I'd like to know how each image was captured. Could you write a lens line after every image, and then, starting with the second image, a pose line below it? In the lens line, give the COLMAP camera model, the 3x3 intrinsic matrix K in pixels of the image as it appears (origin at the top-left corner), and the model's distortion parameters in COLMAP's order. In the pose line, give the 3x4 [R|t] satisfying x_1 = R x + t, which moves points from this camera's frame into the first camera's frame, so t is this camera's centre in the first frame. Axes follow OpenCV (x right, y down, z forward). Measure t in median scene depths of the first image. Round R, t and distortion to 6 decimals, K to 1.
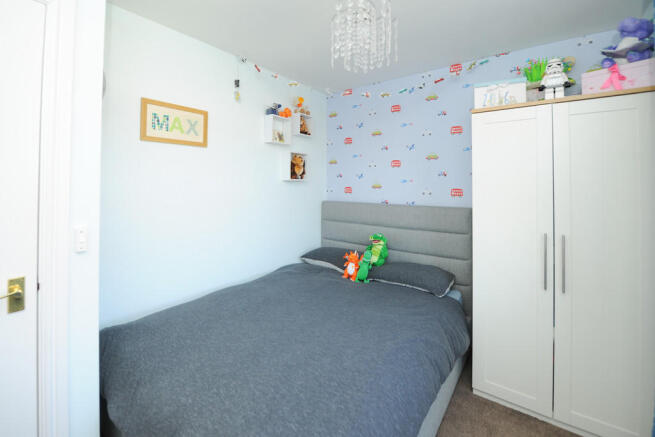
lens RADIAL K [[277.6, 0, 328.0], [0, 277.6, 177.1], [0, 0, 1]] dist [-0.001552, -0.000161]
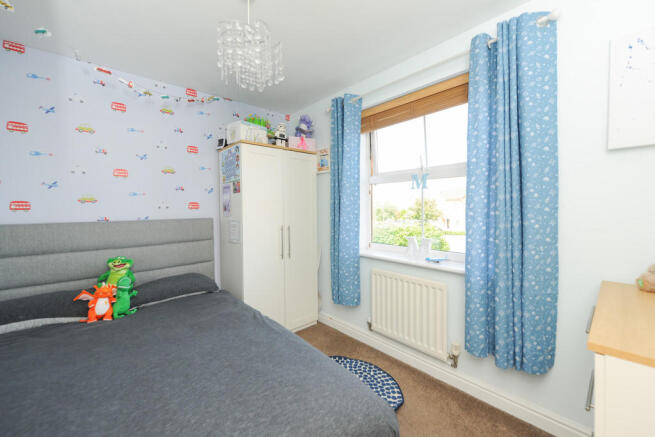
lens RADIAL K [[263.9, 0, 324.5], [0, 263.9, 208.2], [0, 0, 1]] dist [-0.000169, 0.000037]
pose [[0.217716, -0.008311, 0.975977, -0.465160], [-0.008676, 0.999908, 0.010451, 0.051151], [-0.975974, -0.010743, 0.217623, 0.256949]]
